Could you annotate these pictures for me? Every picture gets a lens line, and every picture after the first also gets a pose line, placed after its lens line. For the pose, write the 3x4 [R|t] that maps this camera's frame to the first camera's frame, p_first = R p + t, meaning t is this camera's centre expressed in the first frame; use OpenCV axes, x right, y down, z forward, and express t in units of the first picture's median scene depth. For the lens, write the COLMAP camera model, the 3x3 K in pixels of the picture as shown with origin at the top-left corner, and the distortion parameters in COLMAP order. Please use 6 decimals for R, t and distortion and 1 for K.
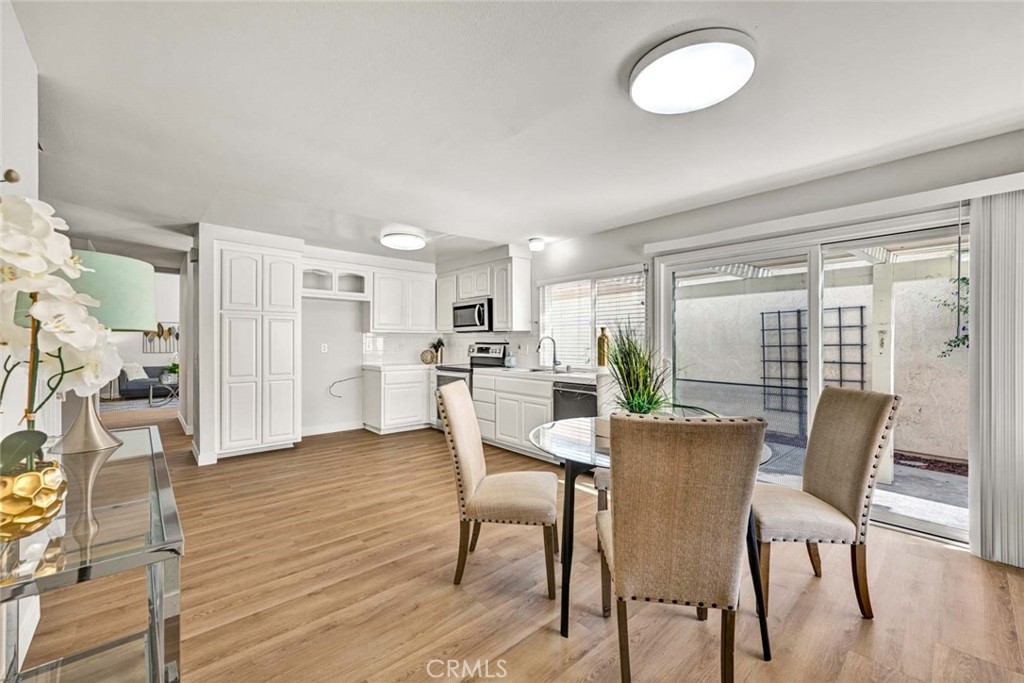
lens RADIAL K [[437.2, 0, 506.1], [0, 437.2, 342.7], [0, 0, 1]] dist [-0.000045, 0.000081]
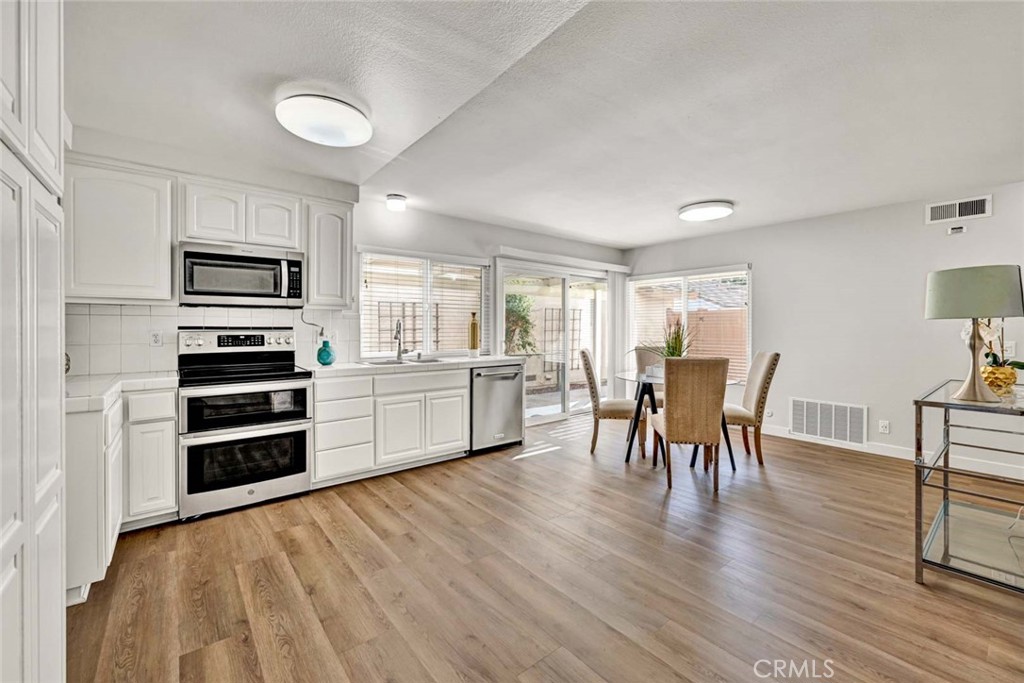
lens RADIAL K [[437.2, 0, 528.4], [0, 437.2, 331.6], [0, 0, 1]] dist [-0.000045, 0.000081]
pose [[-0.032820, -0.008357, 0.999426, -0.642556], [-0.000263, 0.999965, 0.008352, 0.001242], [-0.999461, 0.000011, -0.032821, 0.690371]]
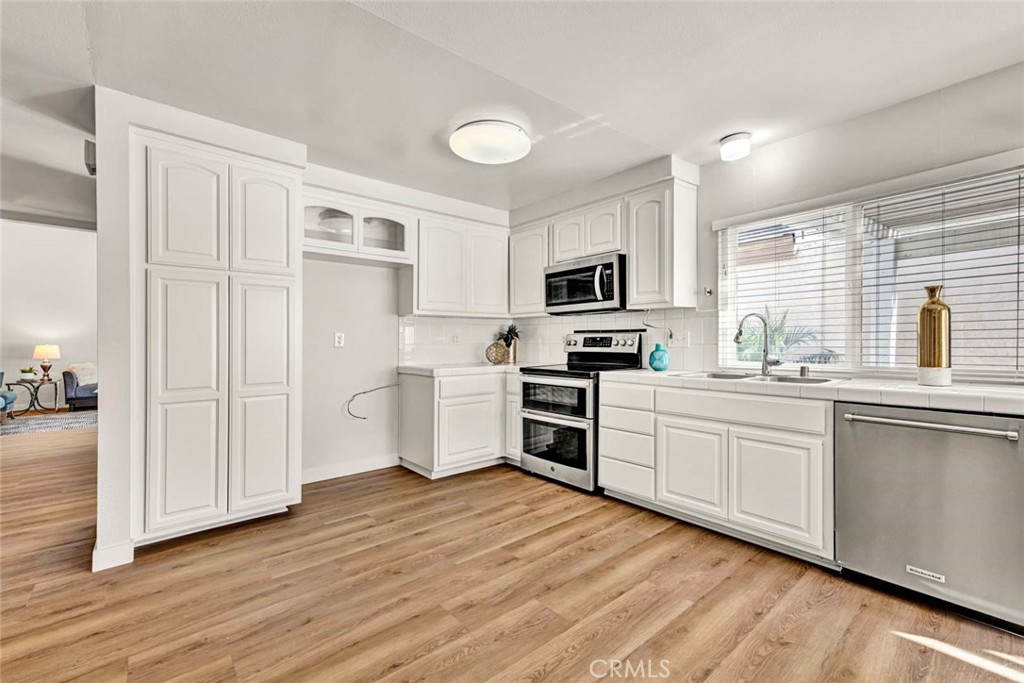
lens RADIAL K [[437.2, 0, 521.4], [0, 437.2, 339.6], [0, 0, 1]] dist [-0.000045, 0.000081]
pose [[0.999550, -0.001841, 0.029944, -0.187698], [0.001966, 0.999989, -0.004148, 0.016927], [-0.029936, 0.004205, 0.999543, 0.397471]]
